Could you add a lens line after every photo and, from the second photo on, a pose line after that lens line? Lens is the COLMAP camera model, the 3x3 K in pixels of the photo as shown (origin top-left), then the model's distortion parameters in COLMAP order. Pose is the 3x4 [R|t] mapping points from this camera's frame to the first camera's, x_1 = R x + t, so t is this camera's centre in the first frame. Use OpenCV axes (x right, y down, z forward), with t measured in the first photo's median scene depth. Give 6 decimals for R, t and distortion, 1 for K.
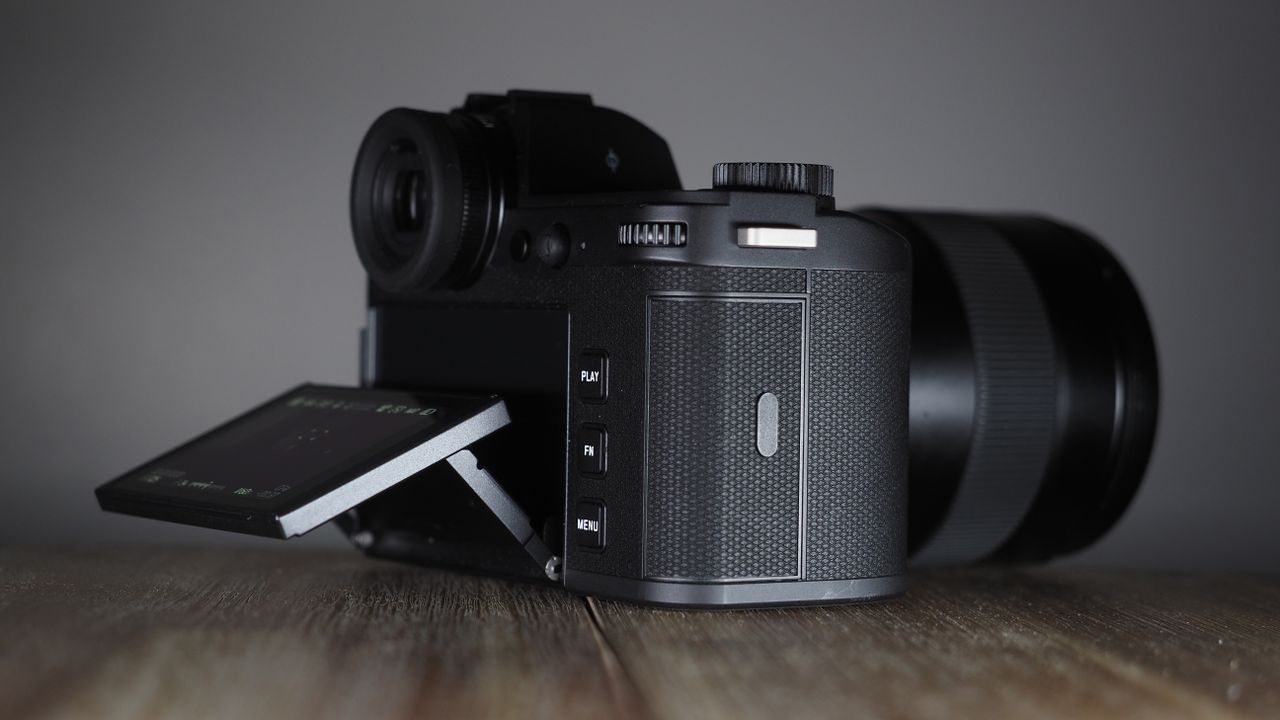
lens RADIAL K [[2986.3, 0, 640.0], [0, 2986.3, 360.0], [0, 0, 1]] dist [-0.031552, -0.058897]
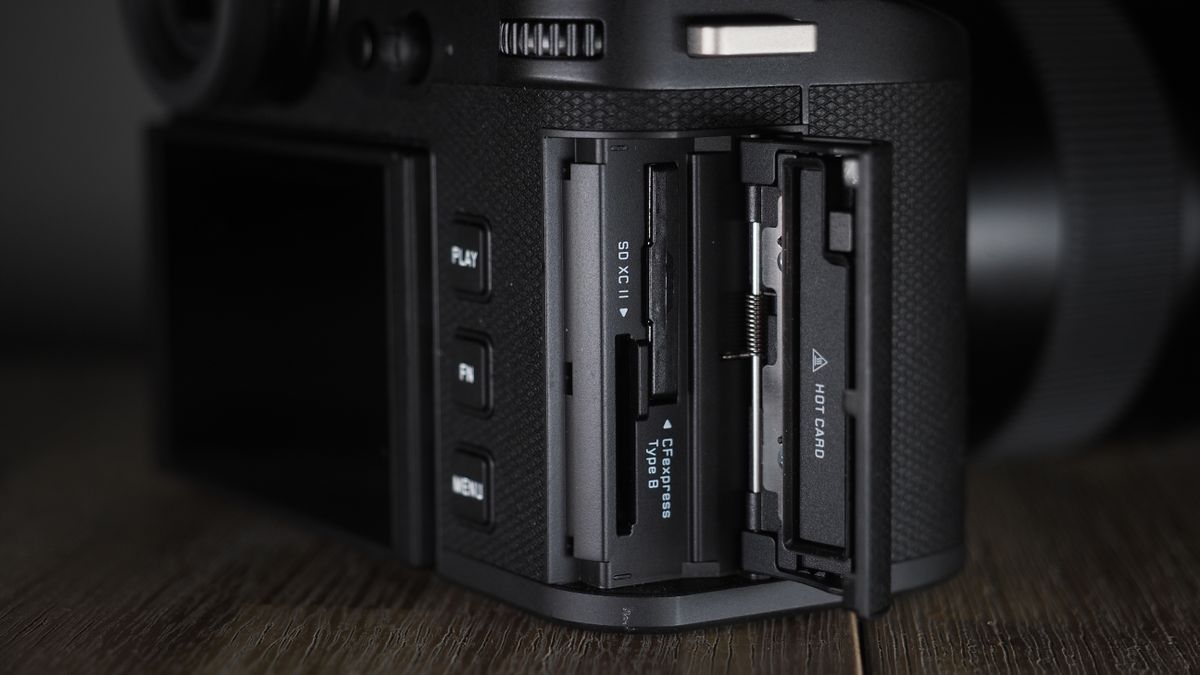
lens RADIAL K [[2907.1, 0, 600.0], [0, 2907.1, 337.5], [0, 0, 1]] dist [0.049816, 0.561242]
pose [[0.999215, -0.017804, -0.035386, 0.034417], [0.021794, 0.993036, 0.115781, -0.049679], [0.033078, -0.116462, 0.992644, 0.390995]]
